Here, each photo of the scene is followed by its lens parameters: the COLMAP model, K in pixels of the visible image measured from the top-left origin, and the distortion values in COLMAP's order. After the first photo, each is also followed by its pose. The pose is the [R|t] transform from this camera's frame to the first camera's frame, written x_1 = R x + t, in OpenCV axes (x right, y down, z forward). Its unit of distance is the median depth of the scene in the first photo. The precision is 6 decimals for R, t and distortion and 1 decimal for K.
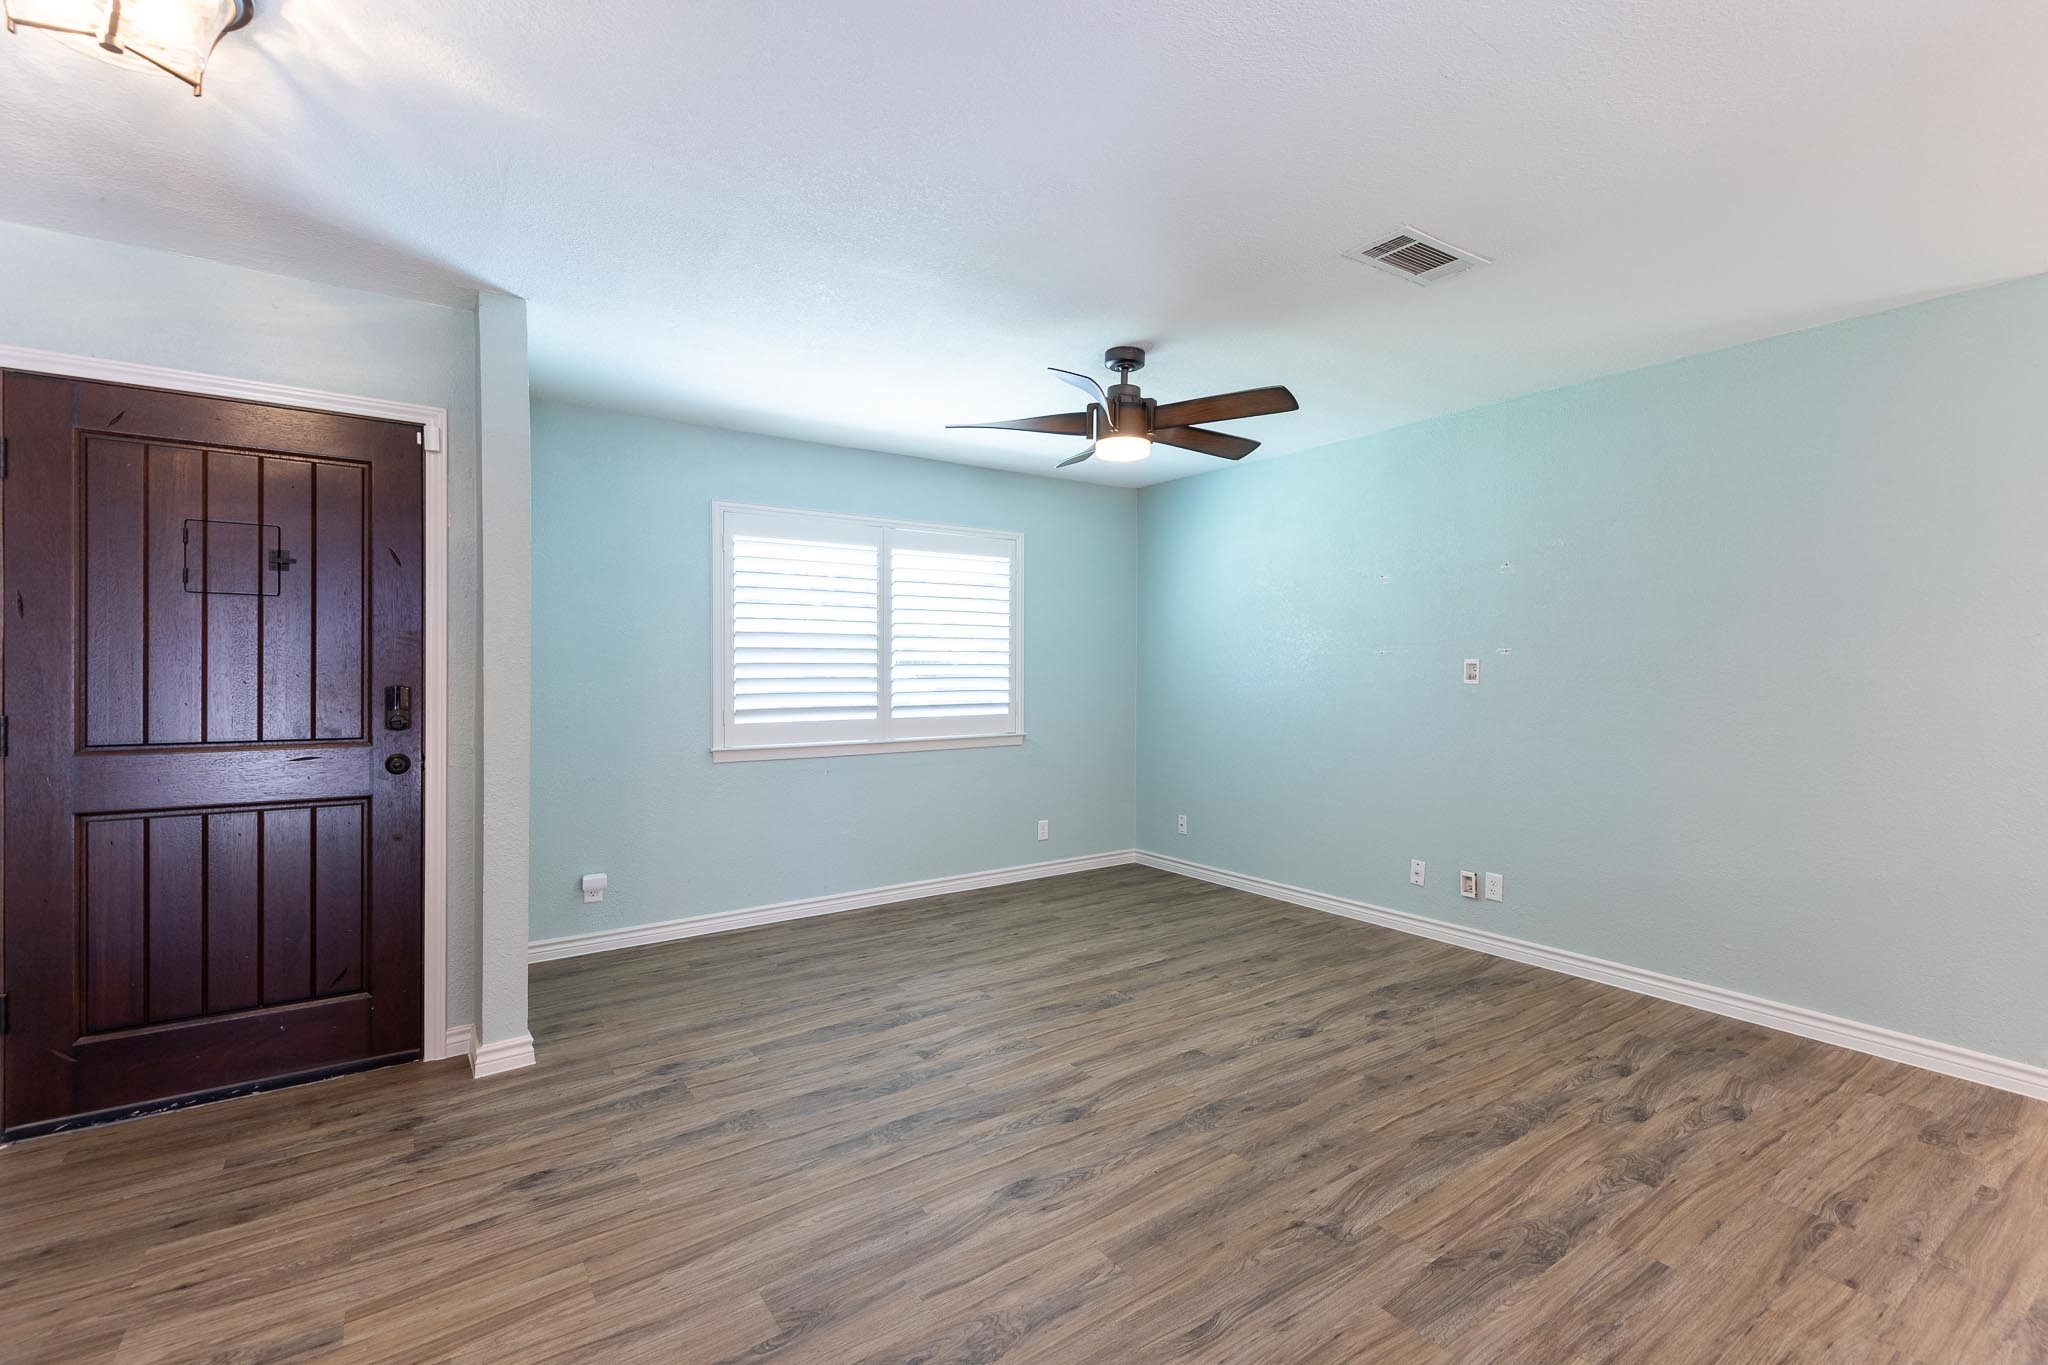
lens RADIAL K [[905.0, 0, 1086.1], [0, 905.0, 673.1], [0, 0, 1]] dist [0.003583, -0.000365]
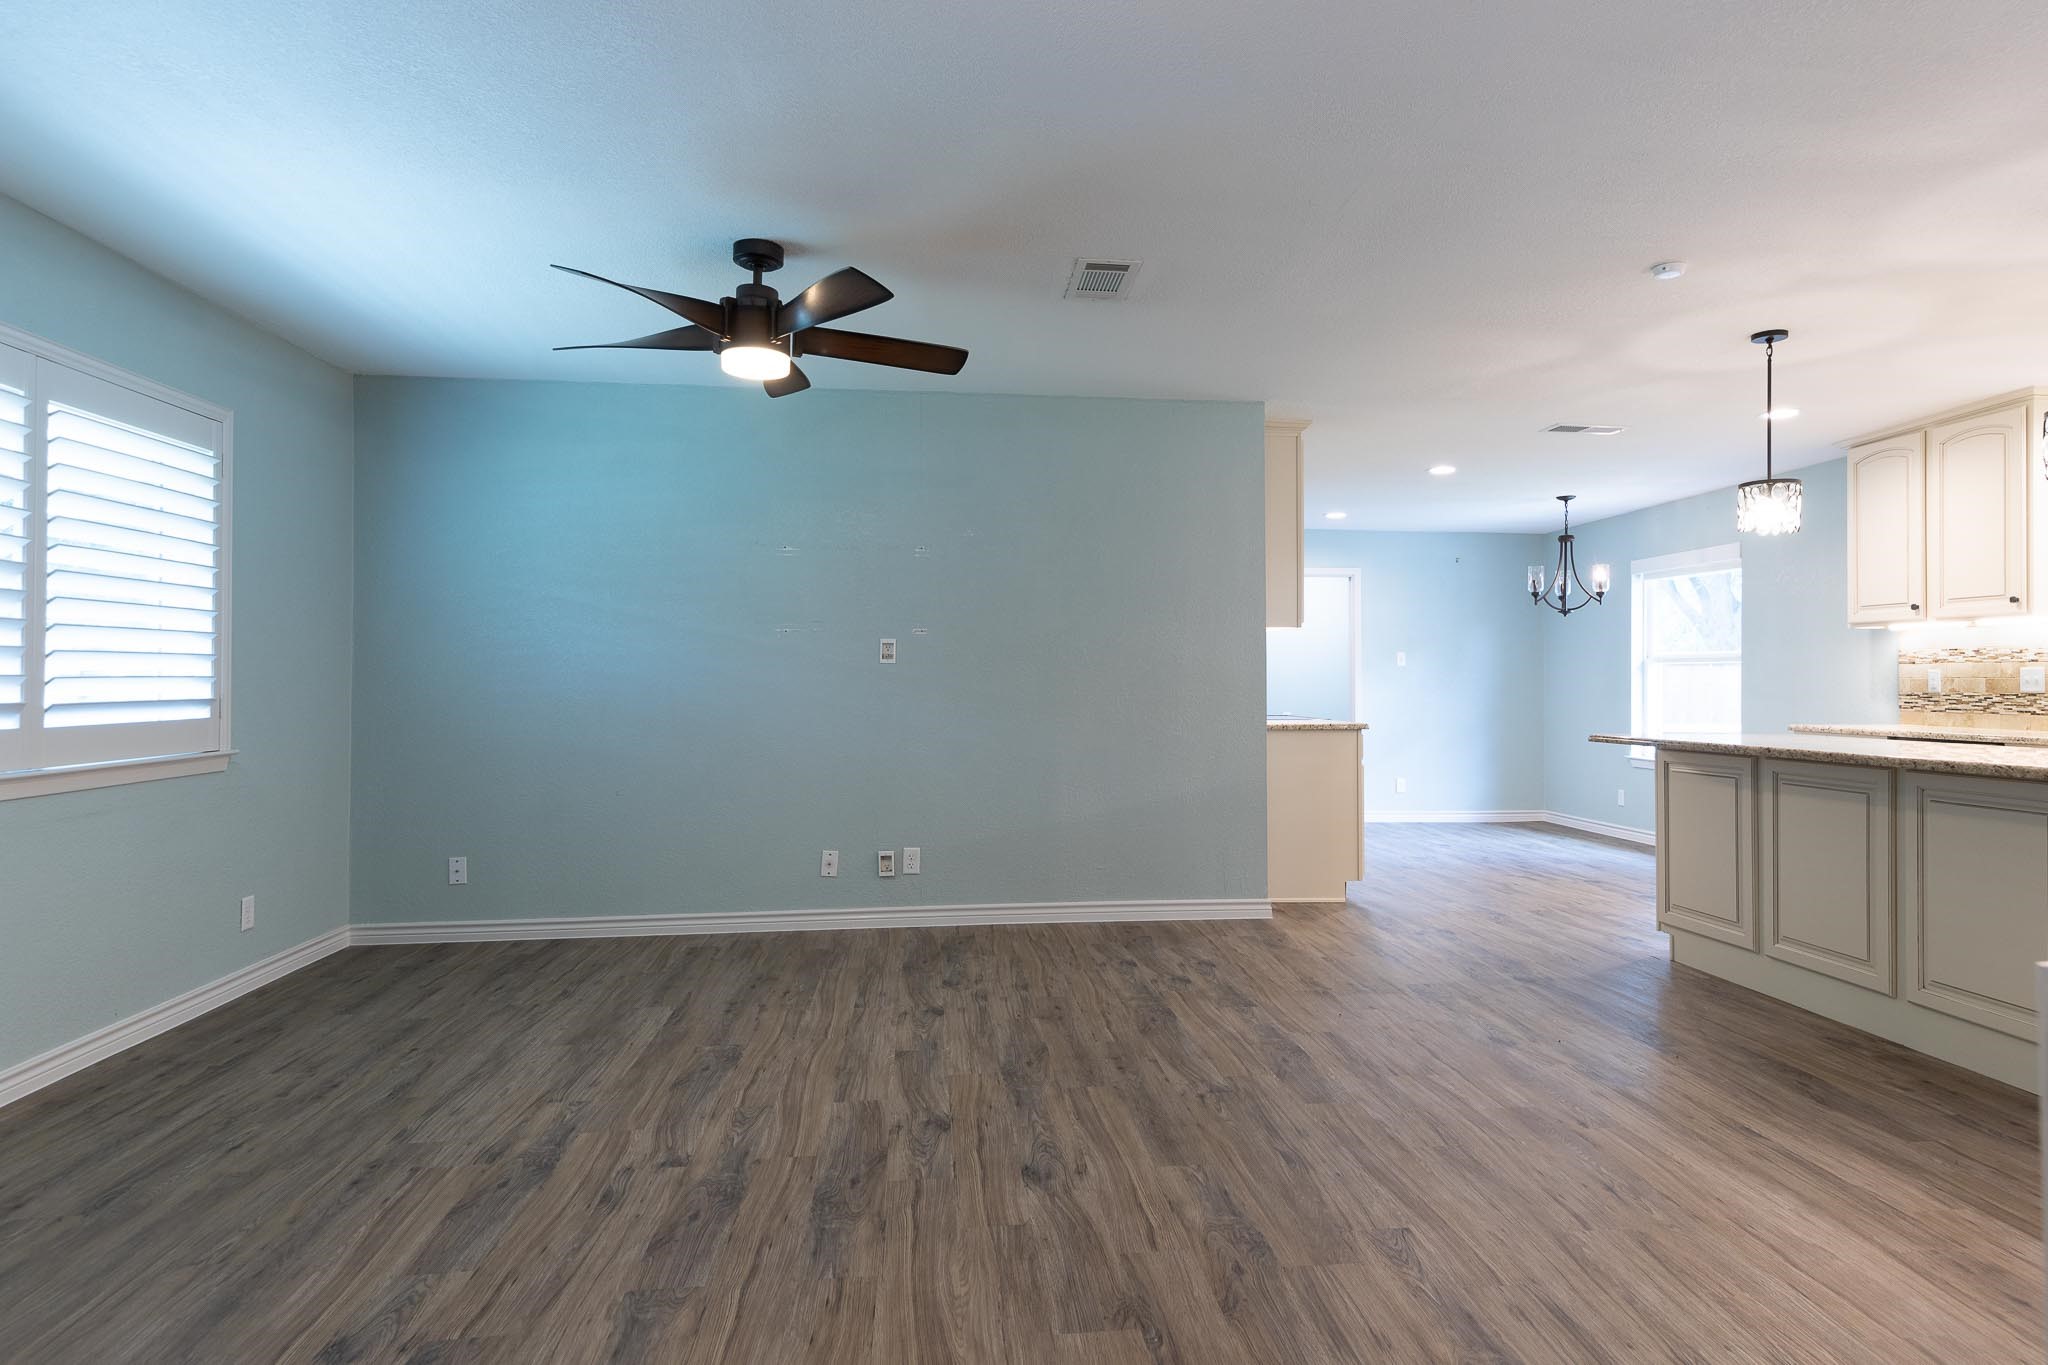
lens RADIAL K [[1137.2, 0, 1056.4], [0, 1137.2, 670.0], [0, 0, 1]] dist [0.005676, -0.002432]
pose [[0.499855, 0.003999, 0.866100, -0.701259], [0.009963, 0.999897, -0.010367, 0.042163], [-0.866052, 0.013811, 0.499764, 0.255896]]
